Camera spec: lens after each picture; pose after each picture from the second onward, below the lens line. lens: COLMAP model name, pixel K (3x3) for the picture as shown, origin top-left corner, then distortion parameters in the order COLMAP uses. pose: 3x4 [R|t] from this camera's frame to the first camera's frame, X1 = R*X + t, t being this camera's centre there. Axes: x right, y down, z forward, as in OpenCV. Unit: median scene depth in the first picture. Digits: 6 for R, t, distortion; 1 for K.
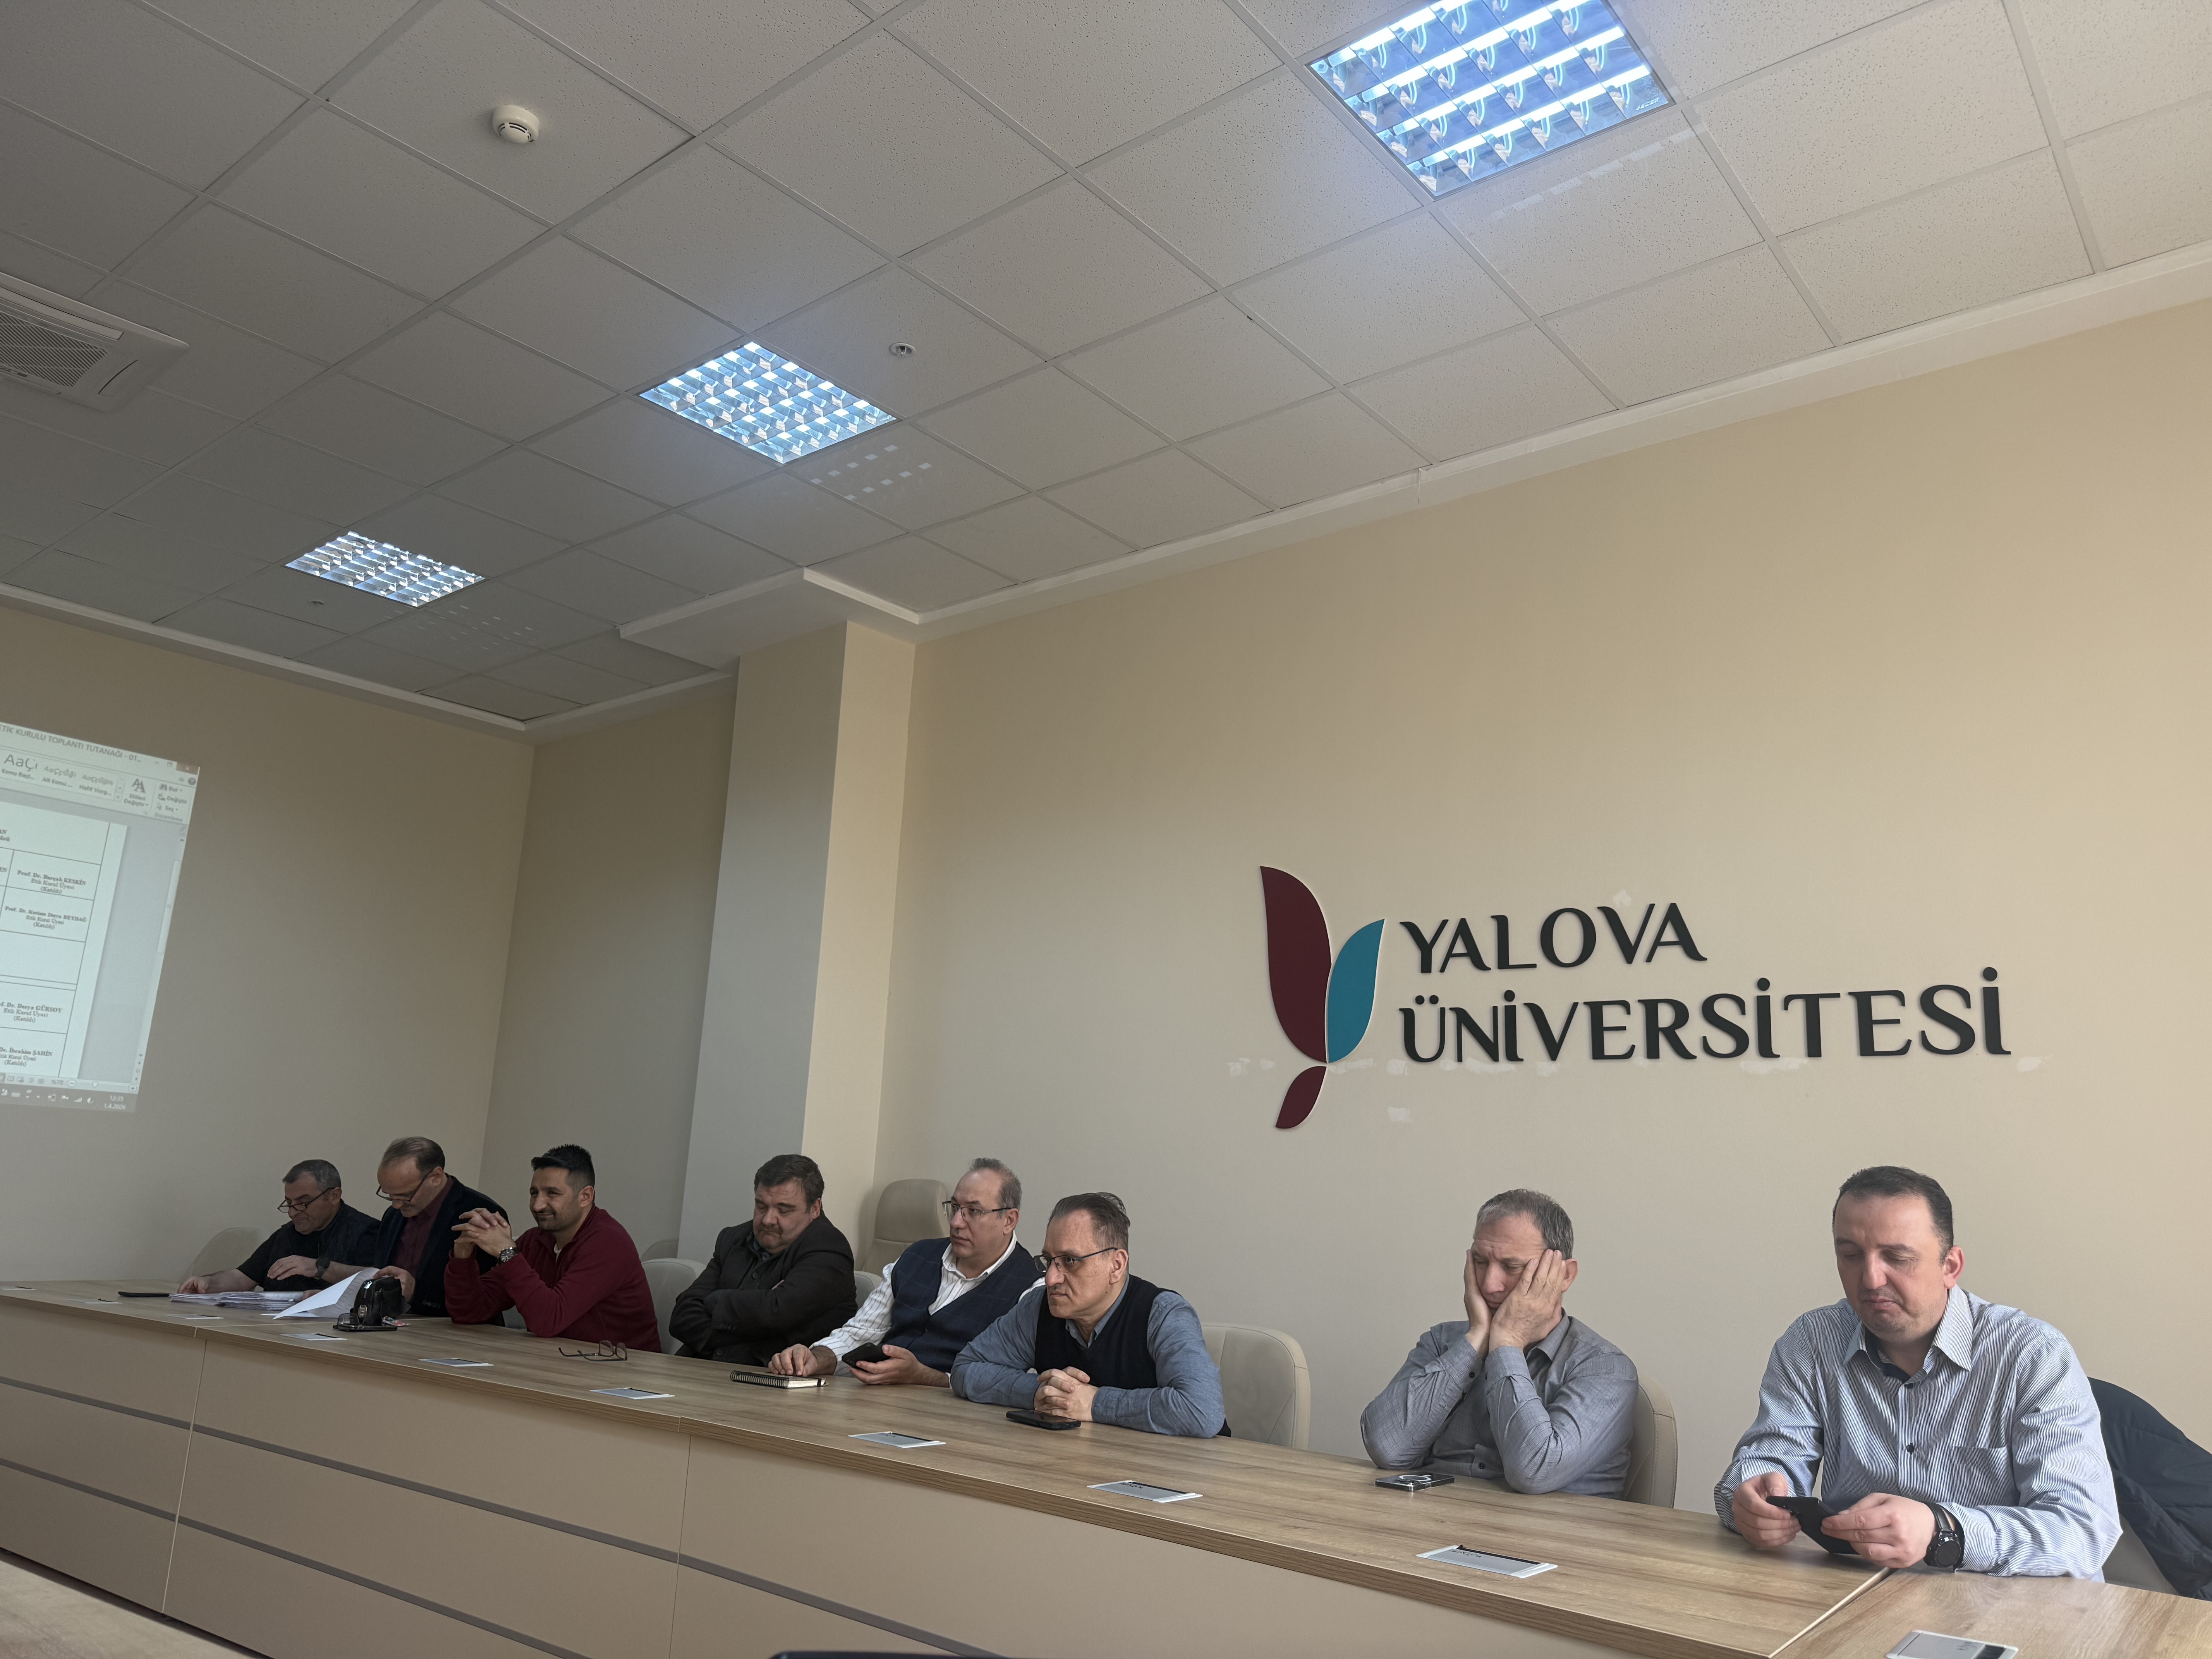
lens RADIAL K [[1554.8, 0, 1103.0], [0, 1554.8, 830.4], [0, 0, 1]] dist [0.061105, -0.077437]
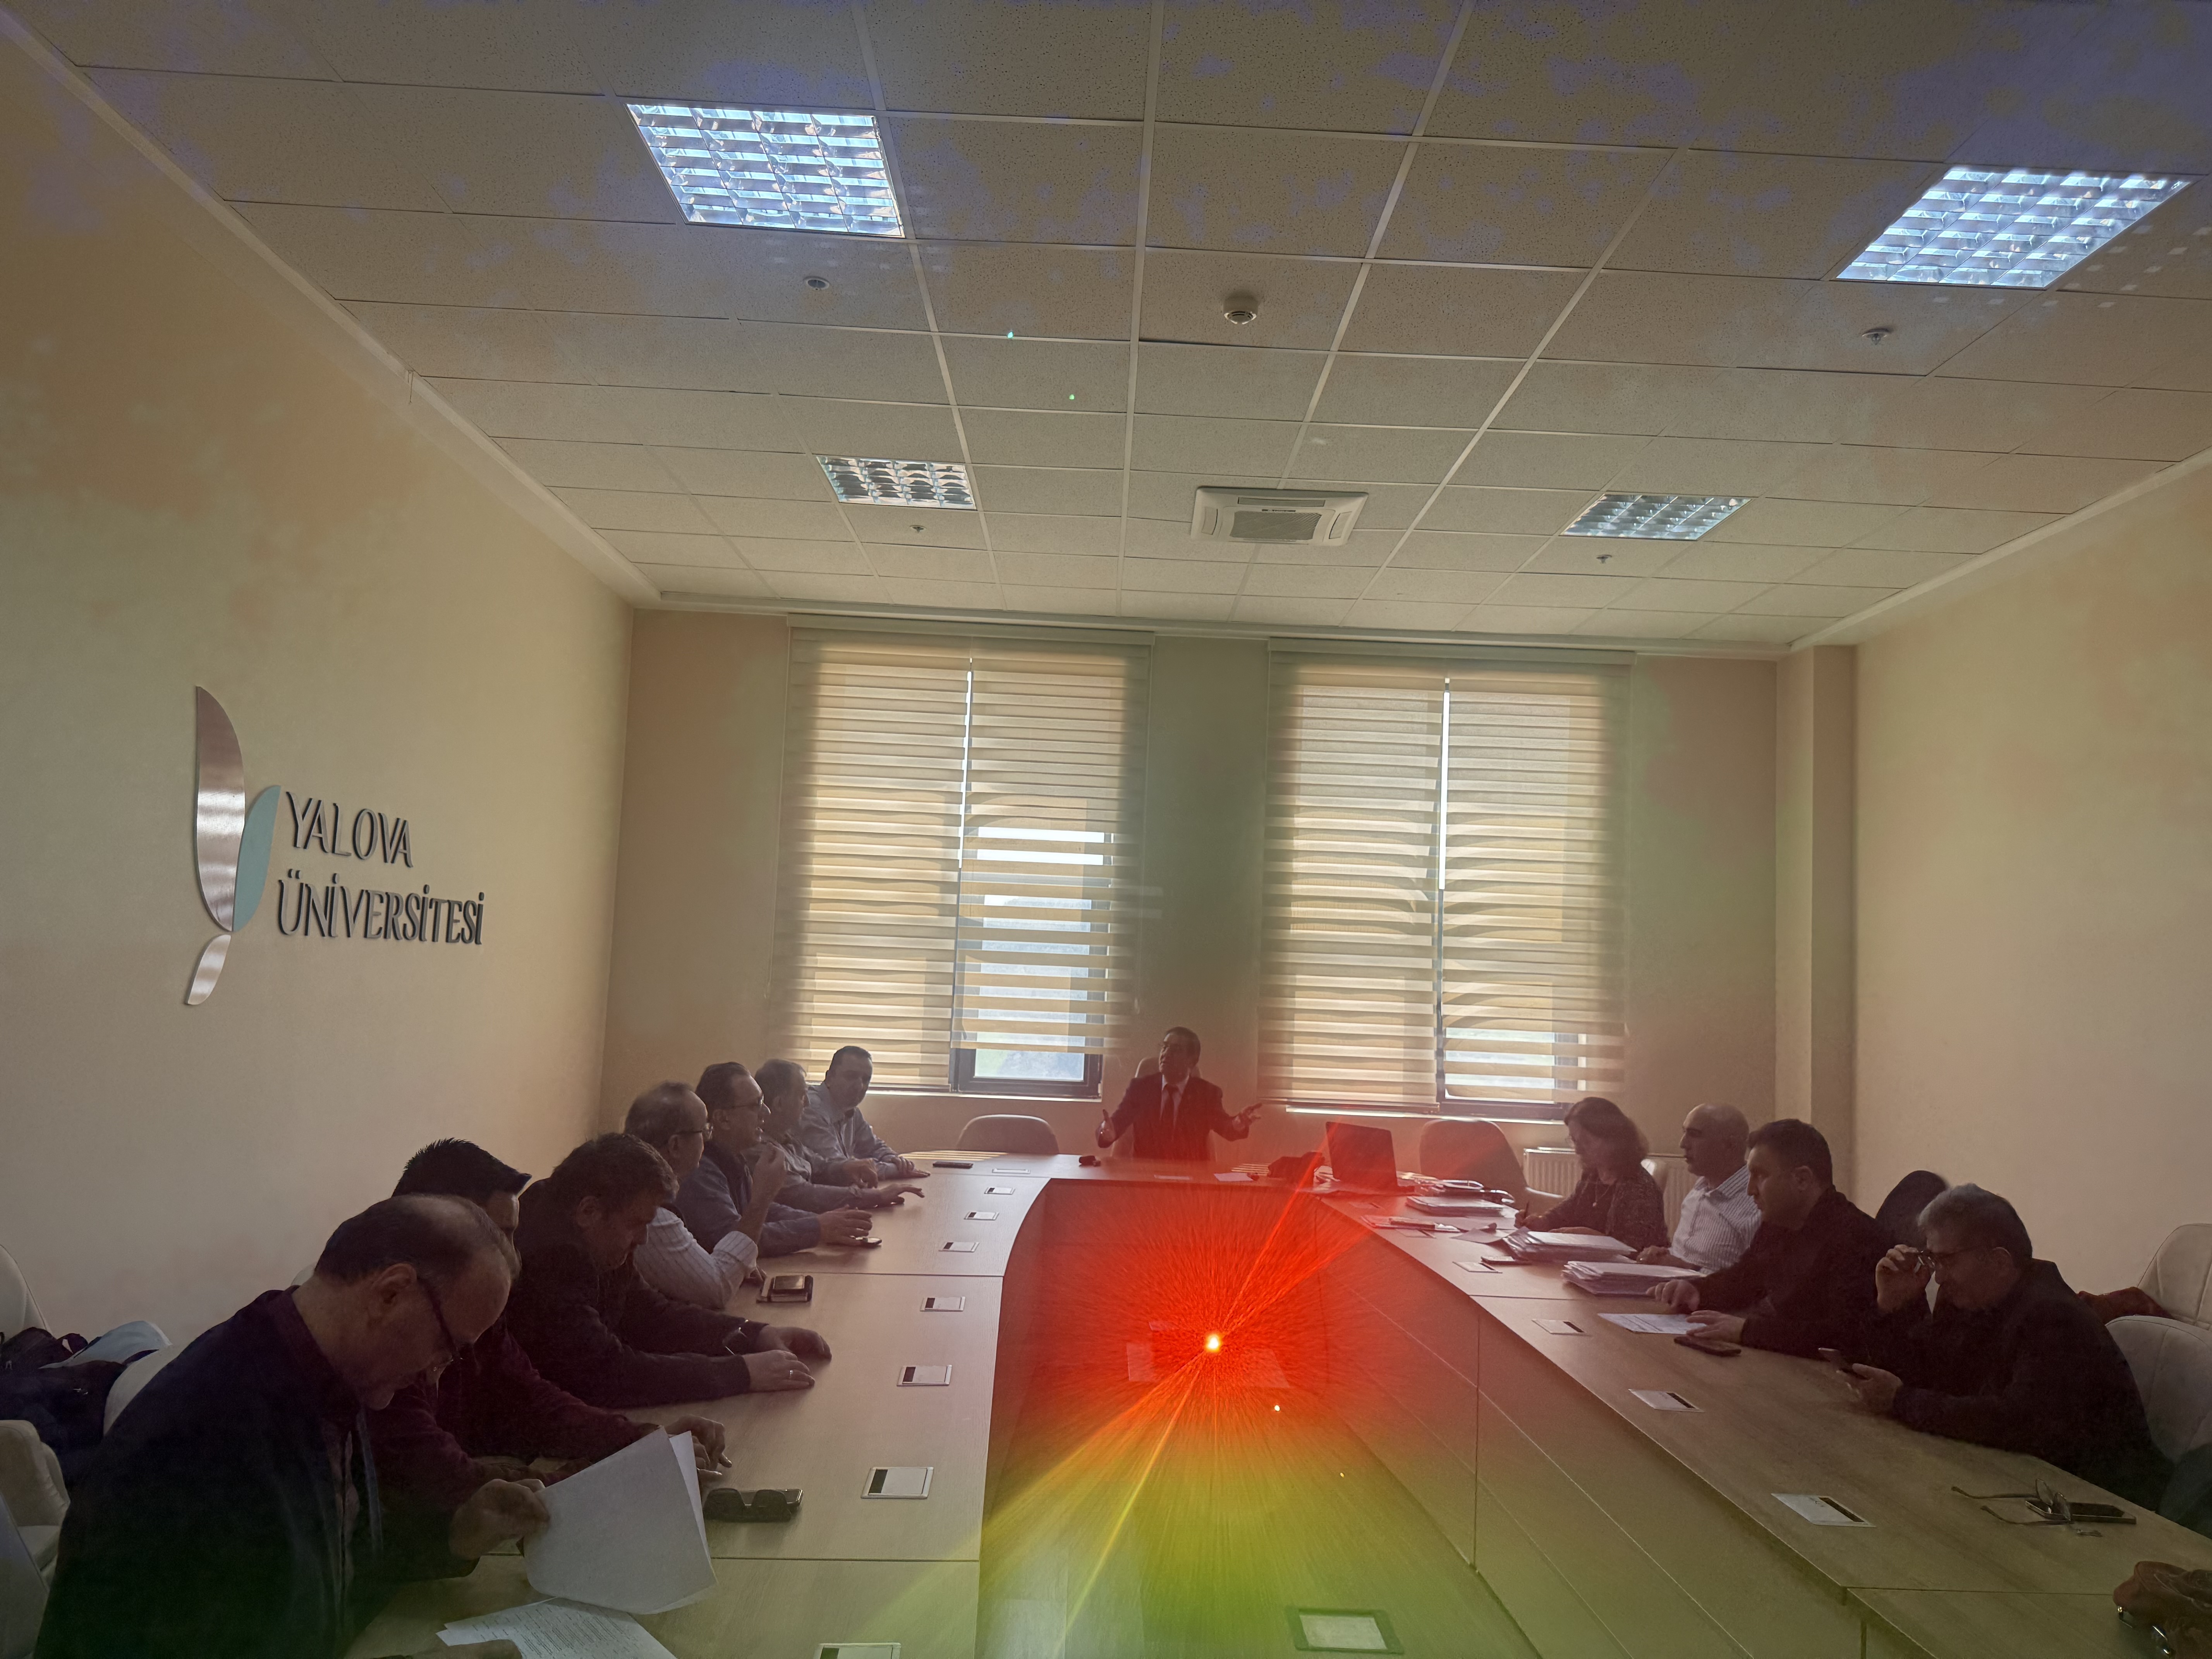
lens RADIAL K [[1554.8, 0, 1119.1], [0, 1554.8, 848.4], [0, 0, 1]] dist [0.061105, -0.077437]
pose [[-0.641563, -0.011914, 0.766978, -1.004466], [-0.245060, 0.950664, -0.190221, 0.168593], [-0.726872, -0.309995, -0.612830, 1.343162]]
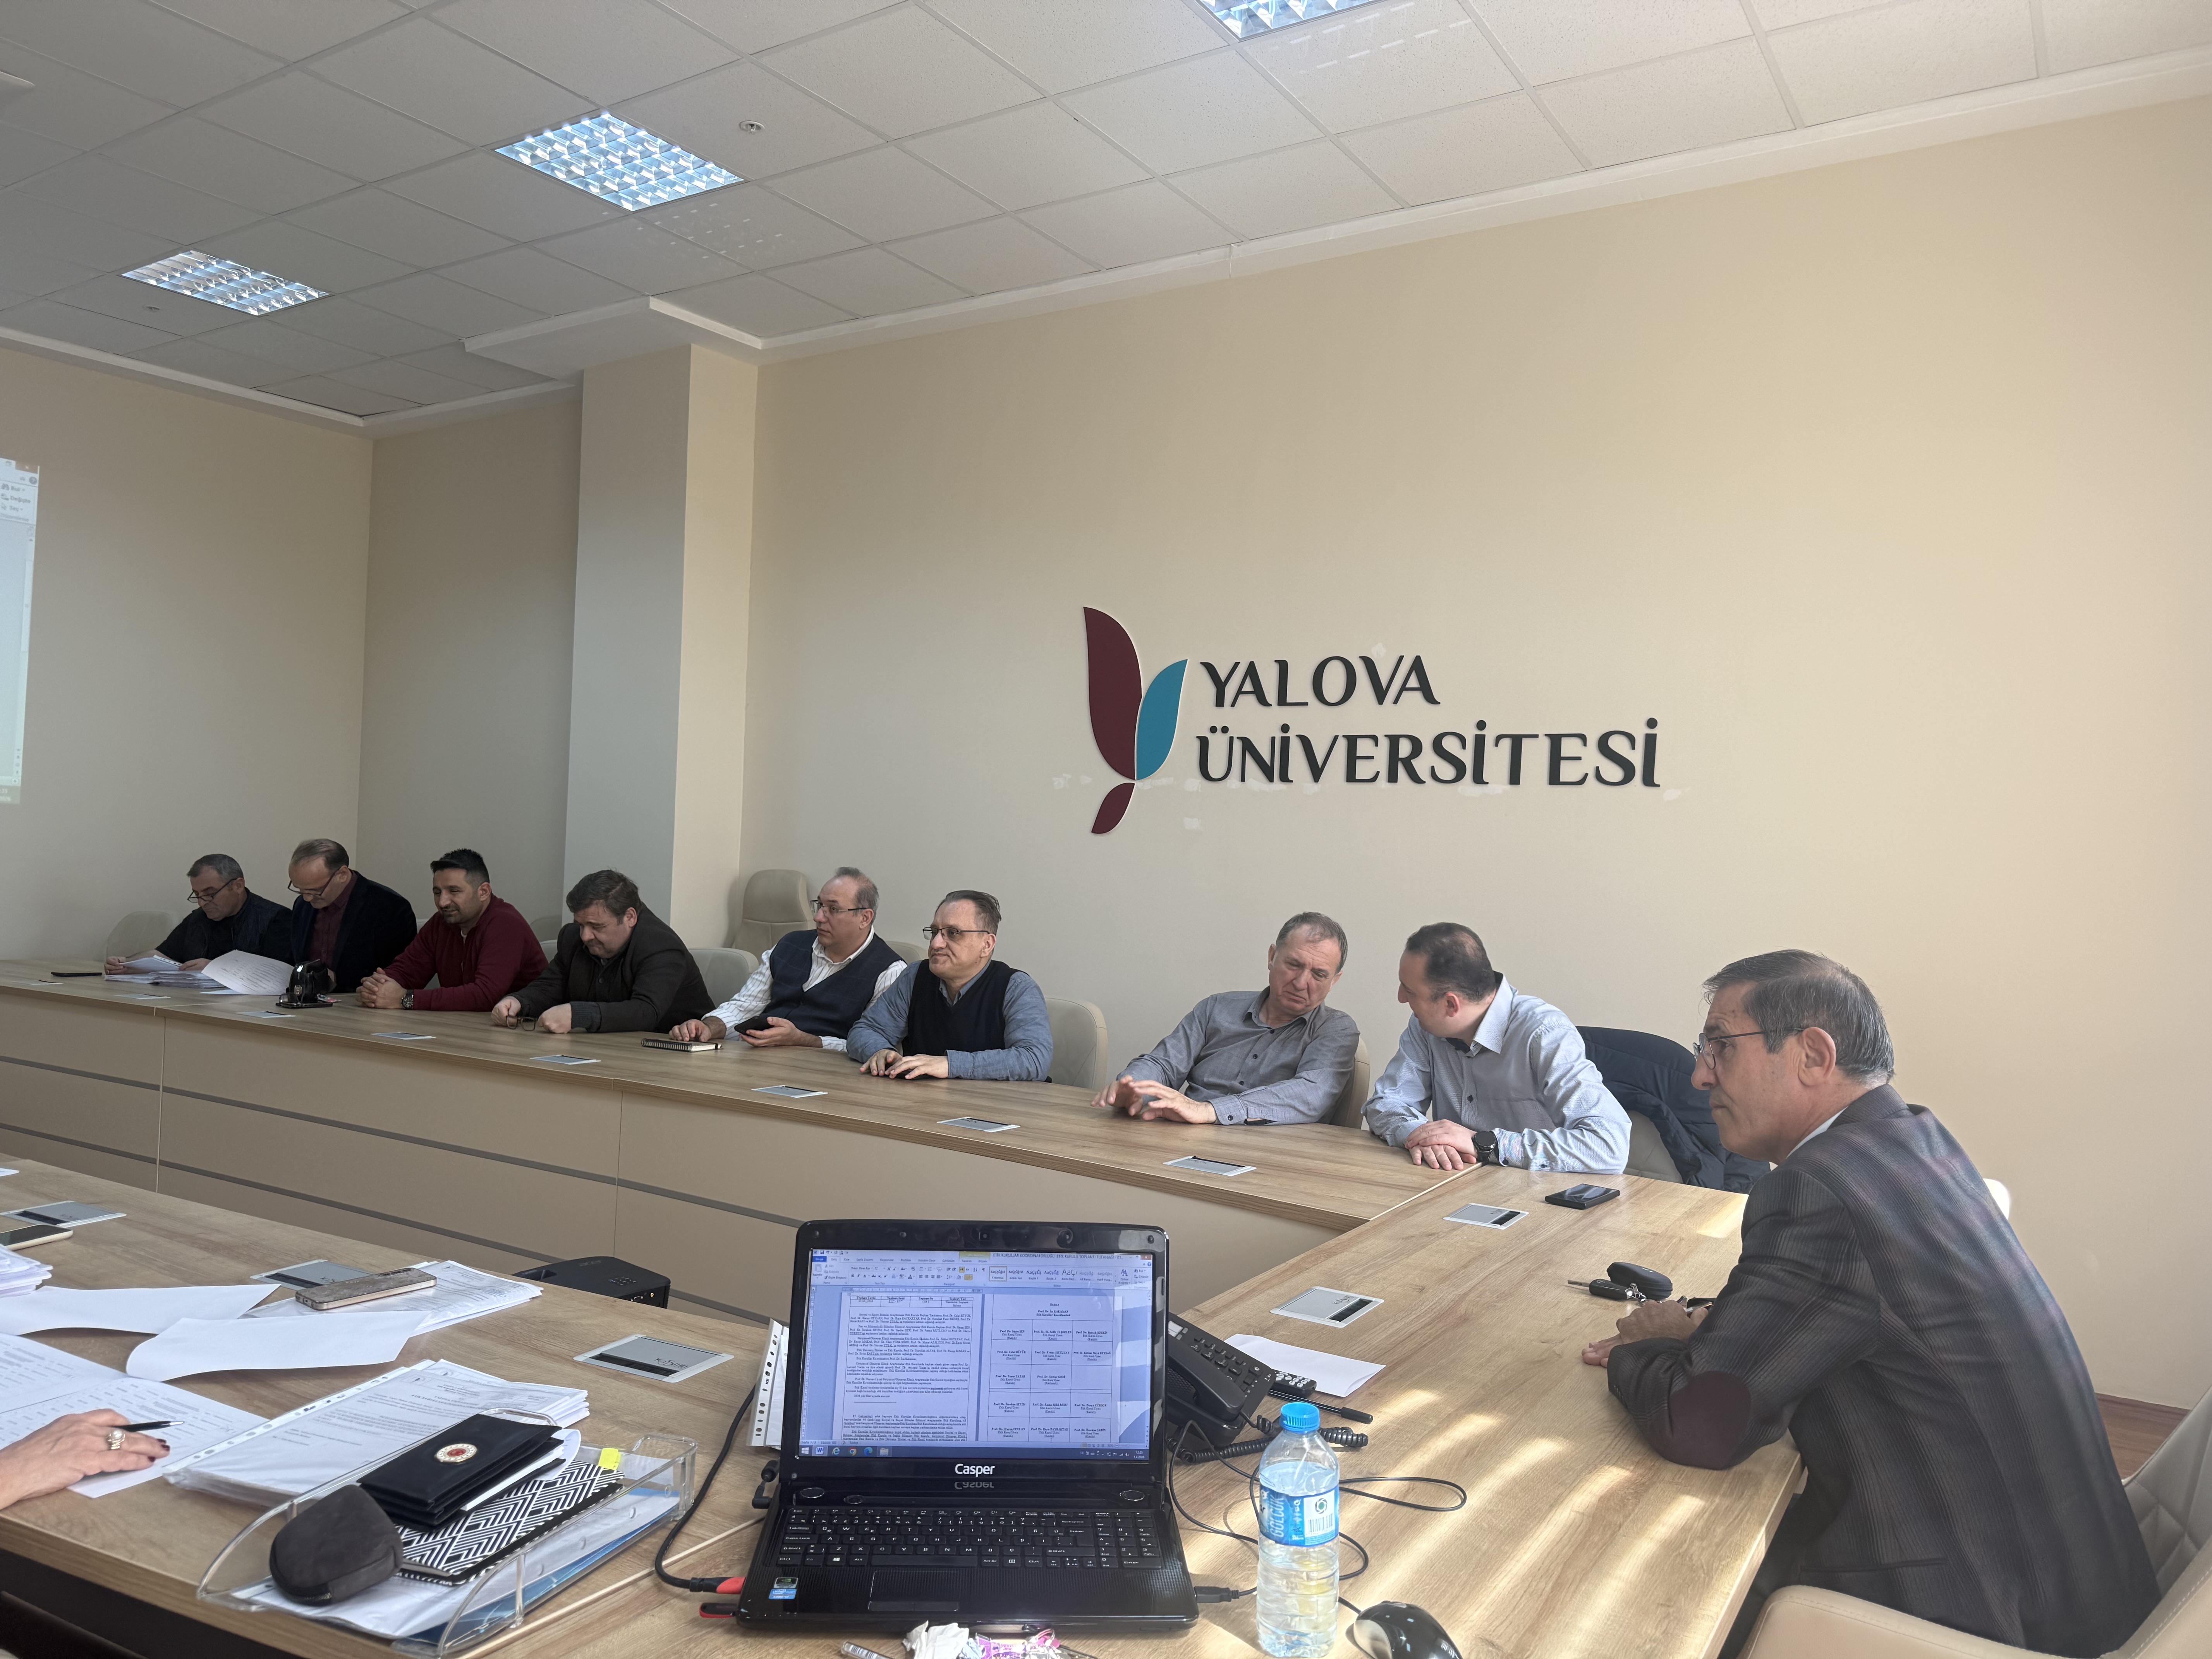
lens RADIAL K [[1554.8, 0, 1111.0], [0, 1554.8, 844.8], [0, 0, 1]] dist [0.061105, -0.077437]
pose [[0.994007, -0.003886, 0.109244, -0.003746], [-0.021065, 0.973826, 0.226315, -0.077866], [-0.107265, -0.227260, 0.967909, -0.169413]]
